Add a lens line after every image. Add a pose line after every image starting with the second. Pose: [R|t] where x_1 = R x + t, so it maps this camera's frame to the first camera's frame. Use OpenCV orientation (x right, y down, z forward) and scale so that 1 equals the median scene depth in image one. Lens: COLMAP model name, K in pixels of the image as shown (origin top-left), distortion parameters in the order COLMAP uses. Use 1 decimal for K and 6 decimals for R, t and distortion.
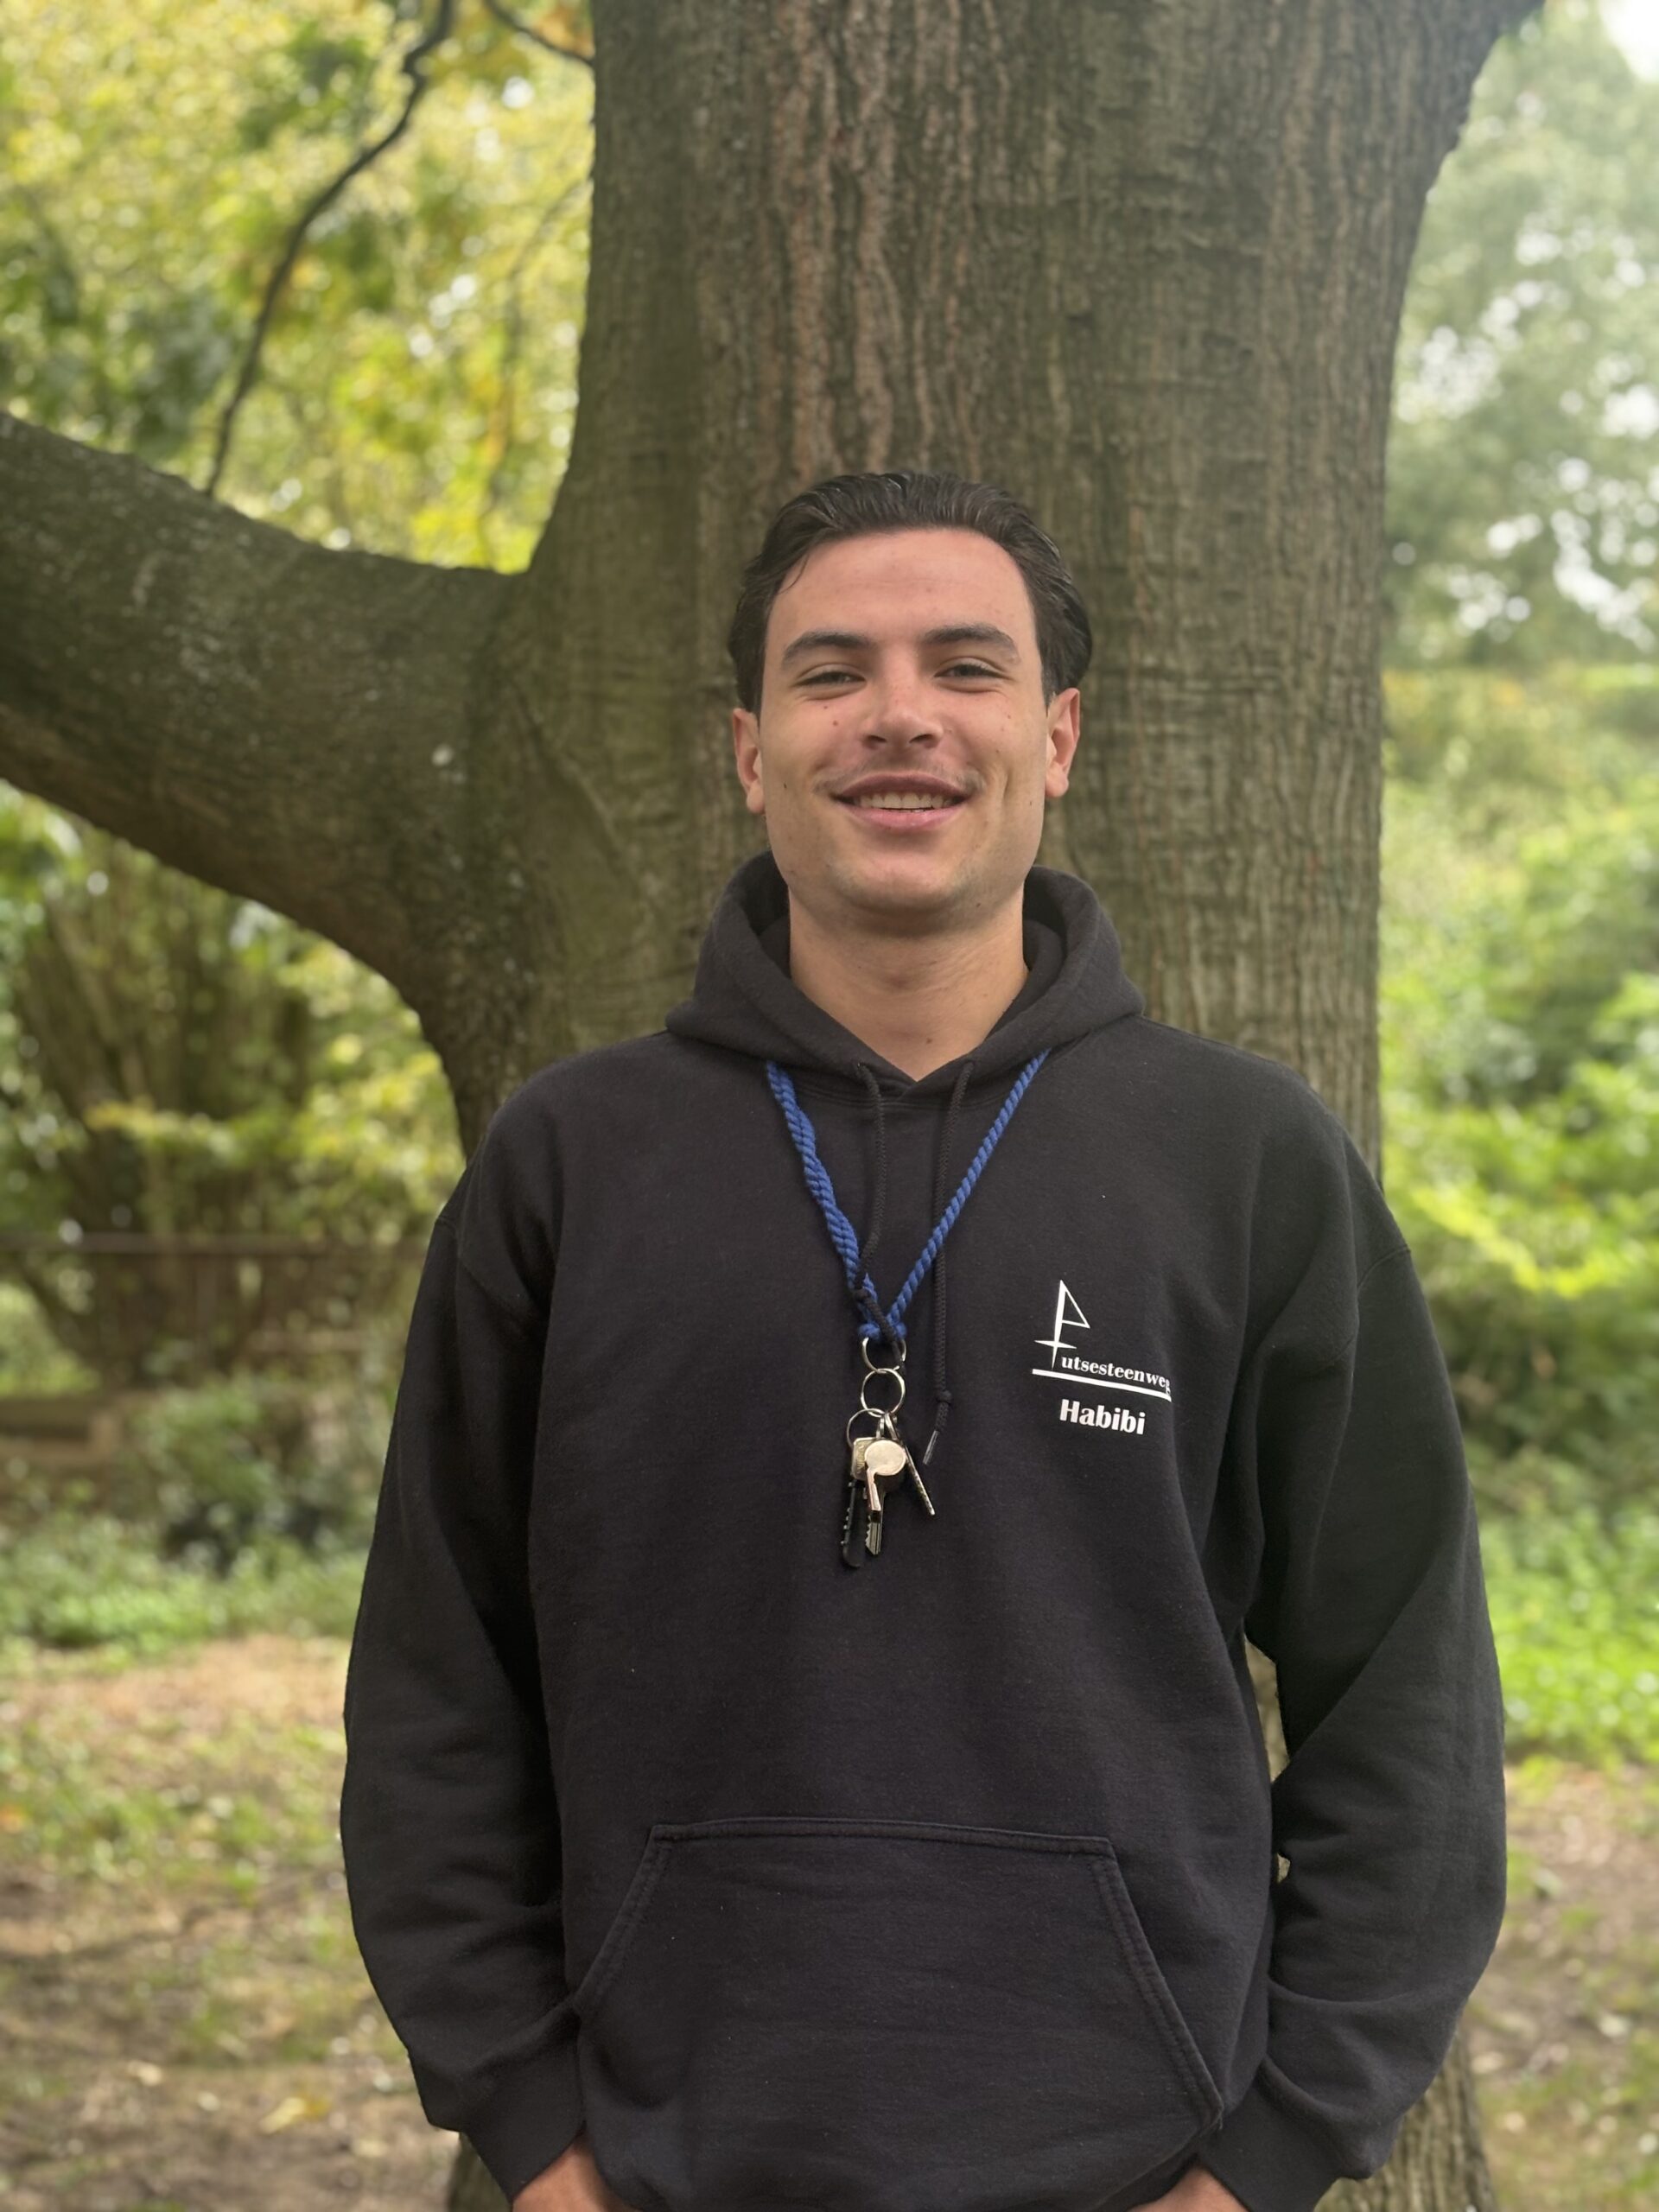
lens RADIAL K [[3326.4, 0, 823.9], [0, 3326.4, 1121.1], [0, 0, 1]] dist [0.069857, 0.000000]
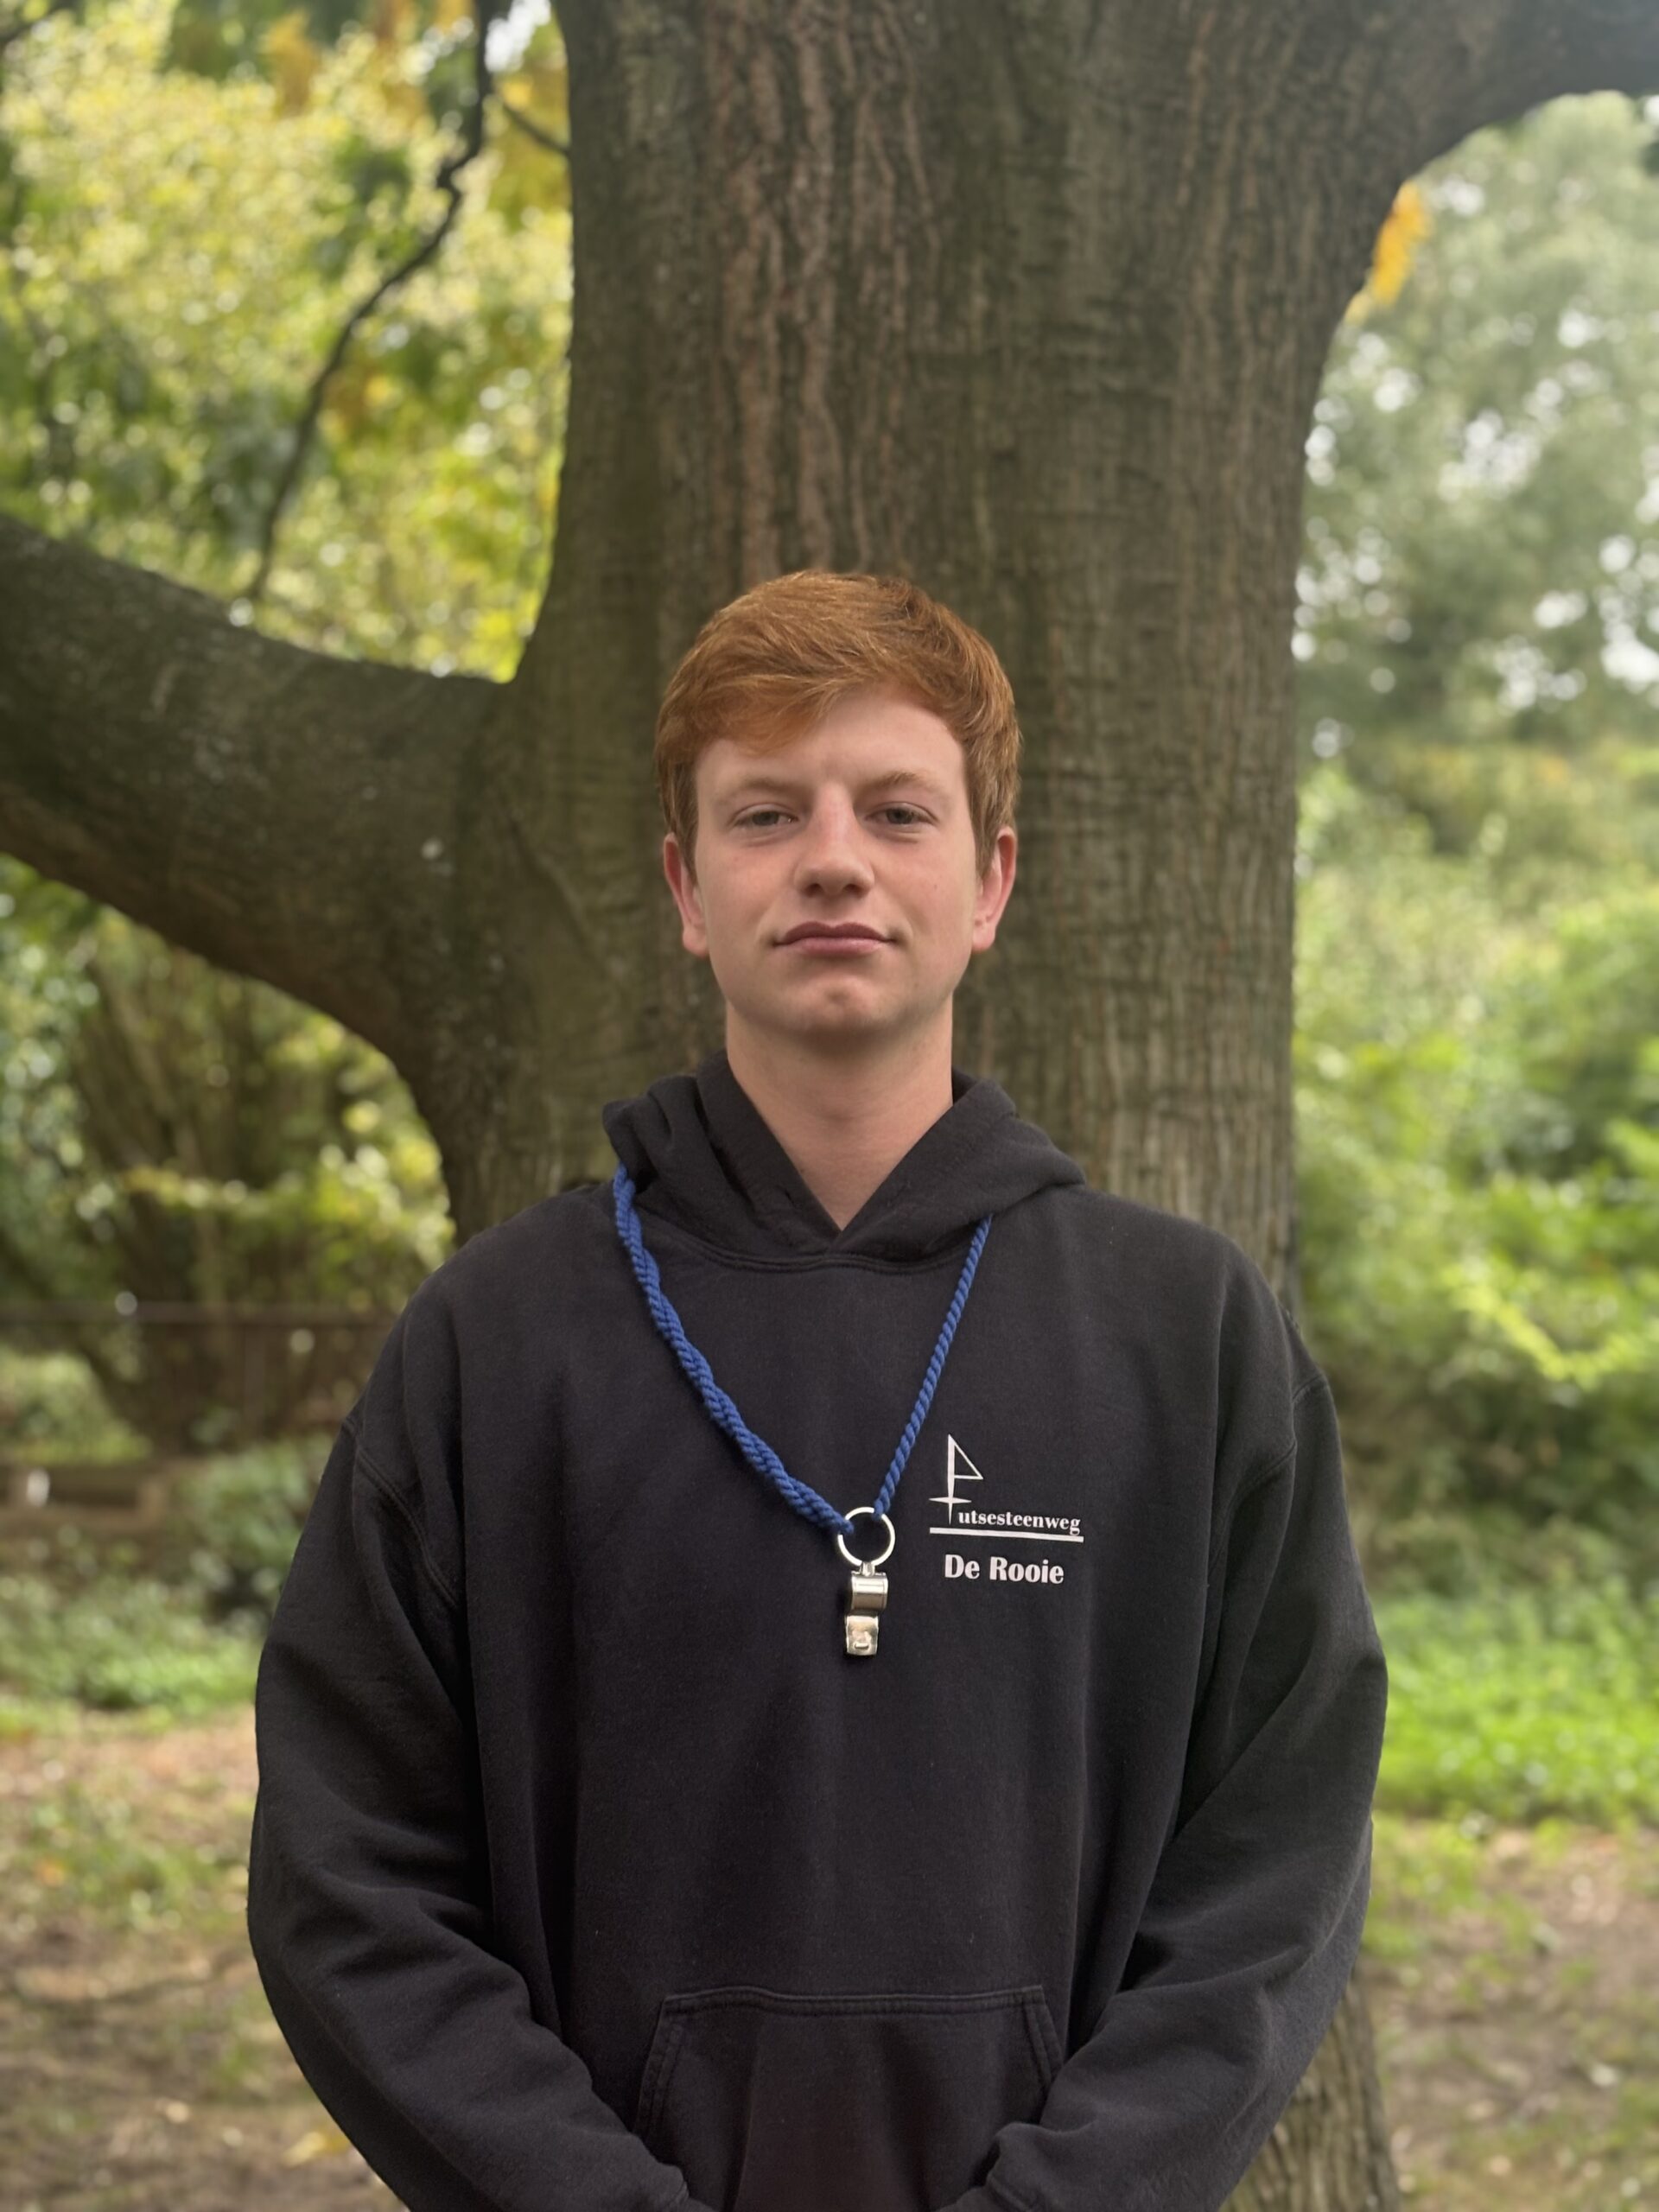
lens RADIAL K [[3326.4, 0, 820.7], [0, 3326.4, 1090.6], [0, 0, 1]] dist [0.069857, 0.000000]
pose [[0.999828, 0.000070, -0.018566, 0.035903], [-0.000651, 0.999510, -0.031298, 0.003277], [0.018555, 0.031304, 0.999338, -0.088956]]
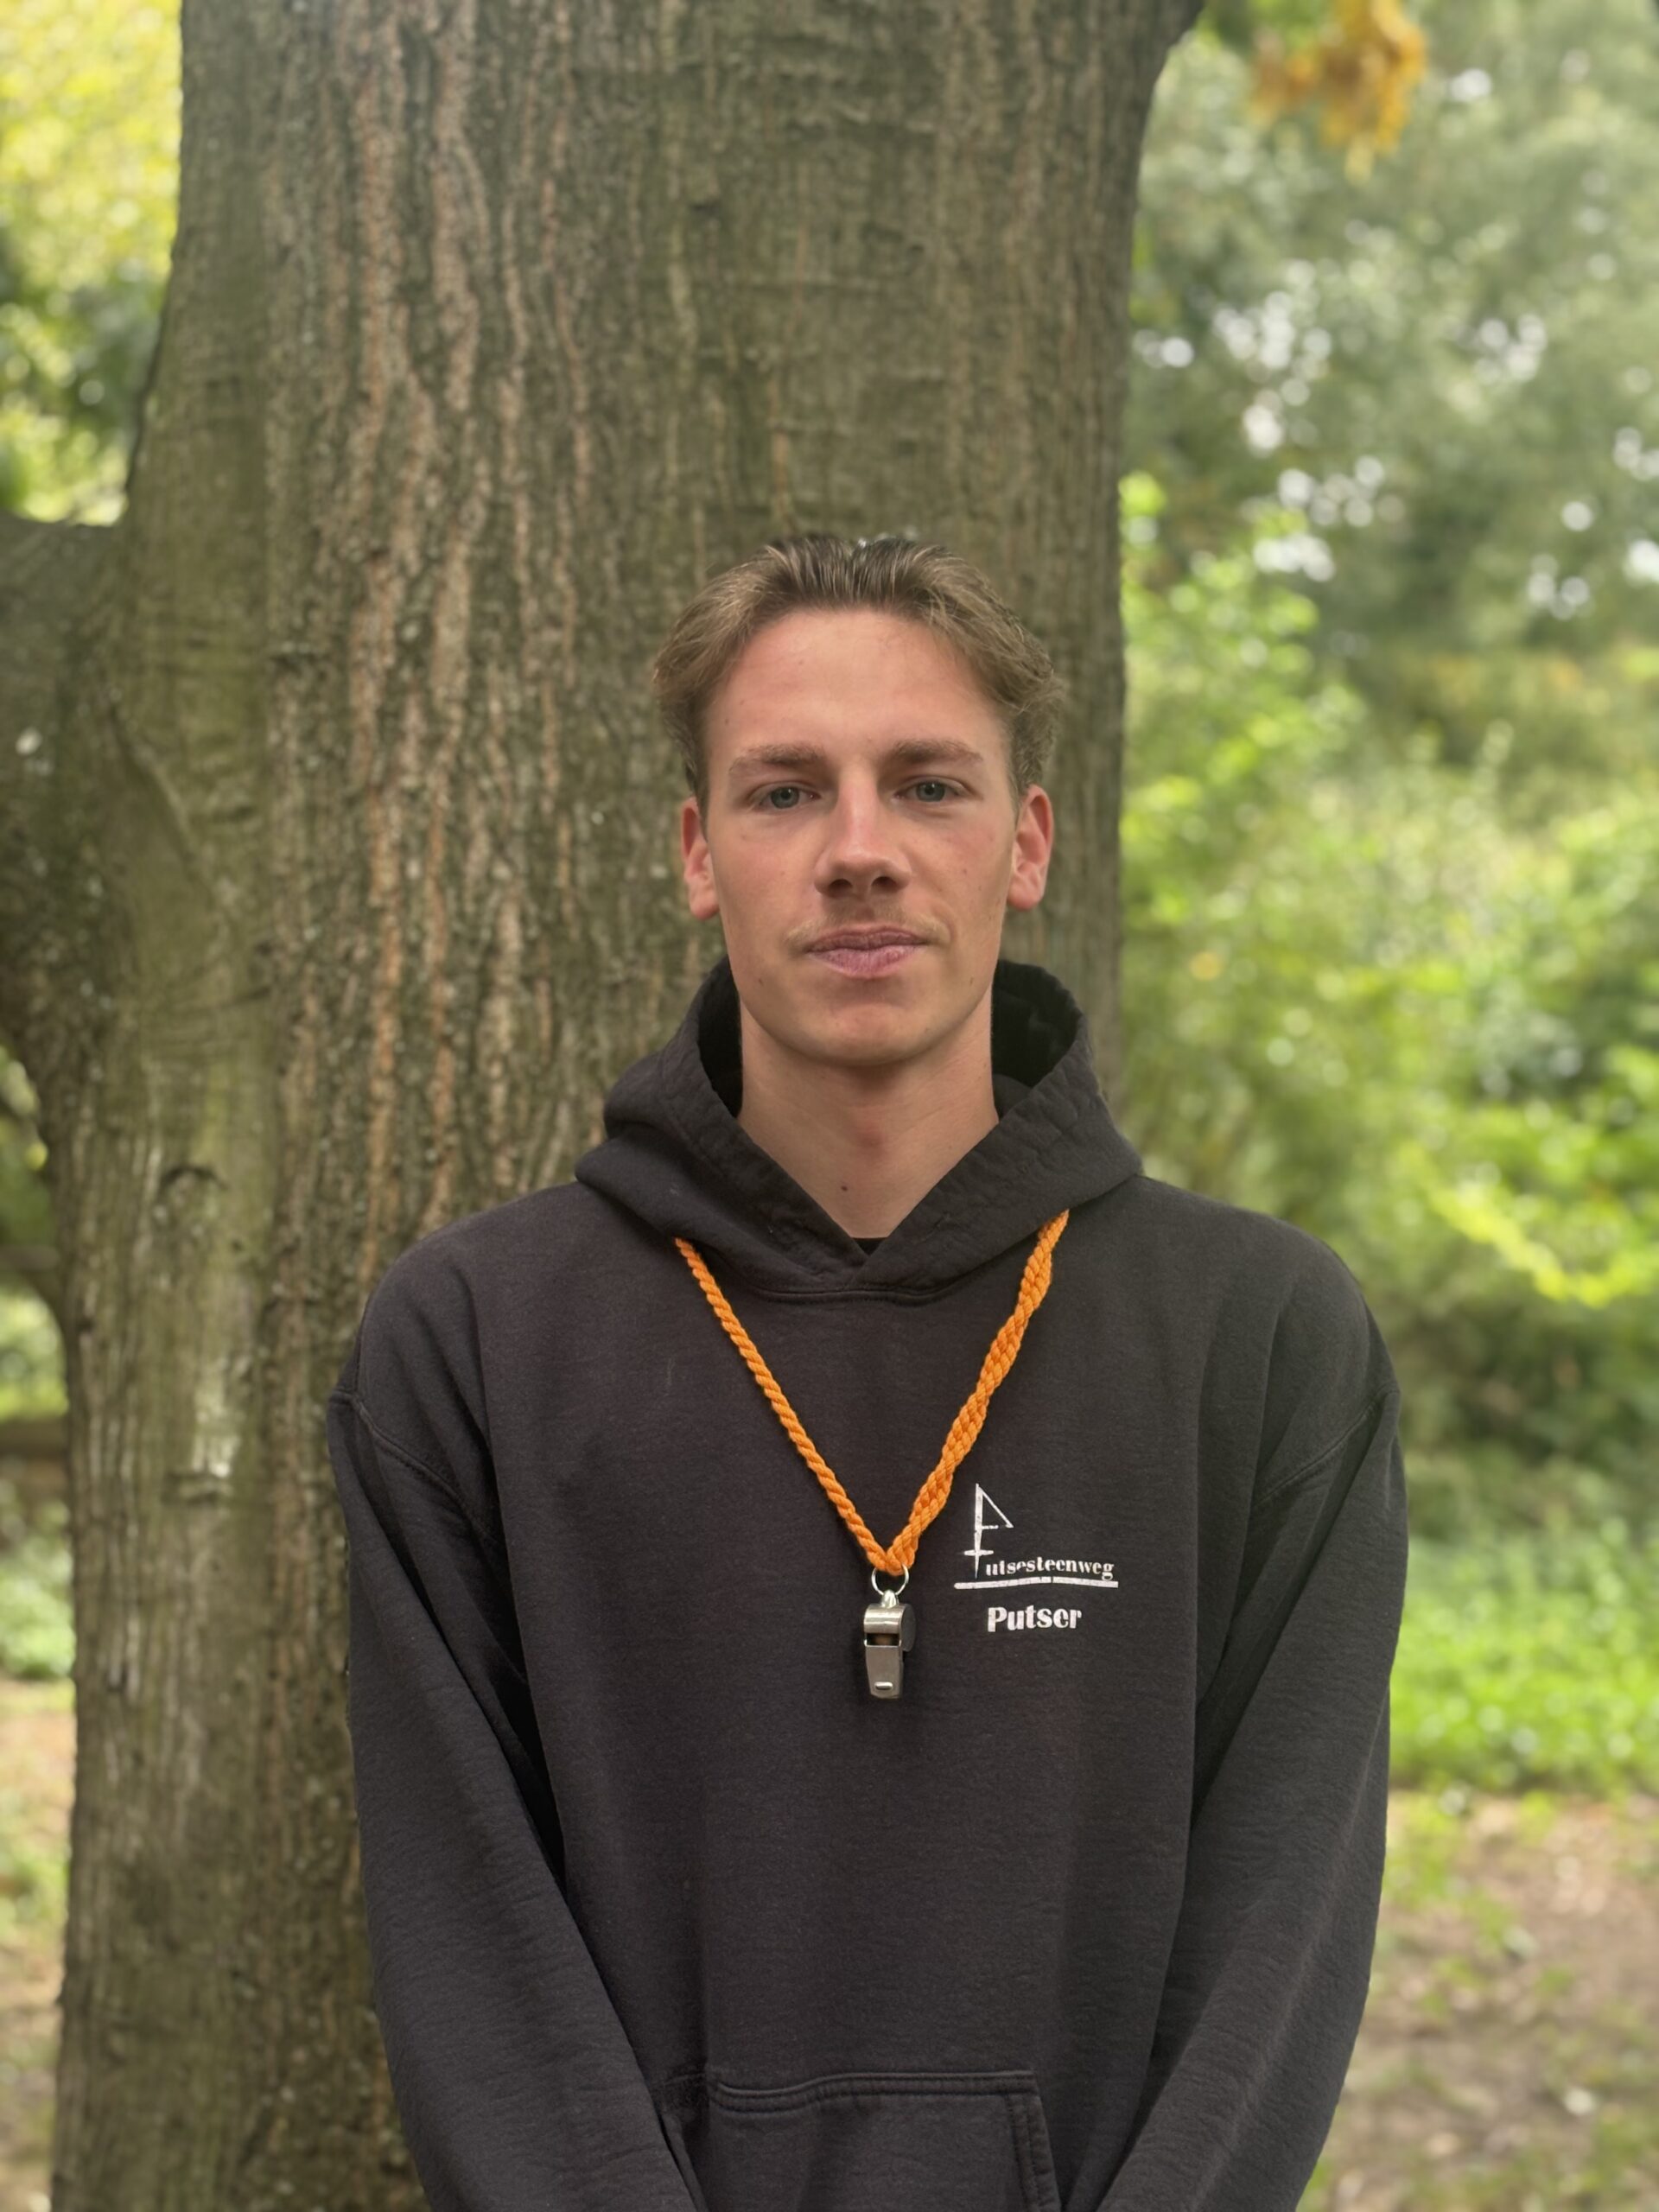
lens RADIAL K [[3326.4, 0, 845.6], [0, 3326.4, 1123.7], [0, 0, 1]] dist [0.069857, 0.000000]
pose [[0.999800, -0.008905, -0.017905, 0.120970], [0.008948, 0.999957, 0.002363, -0.013418], [0.017883, -0.002522, 0.999837, 0.163019]]
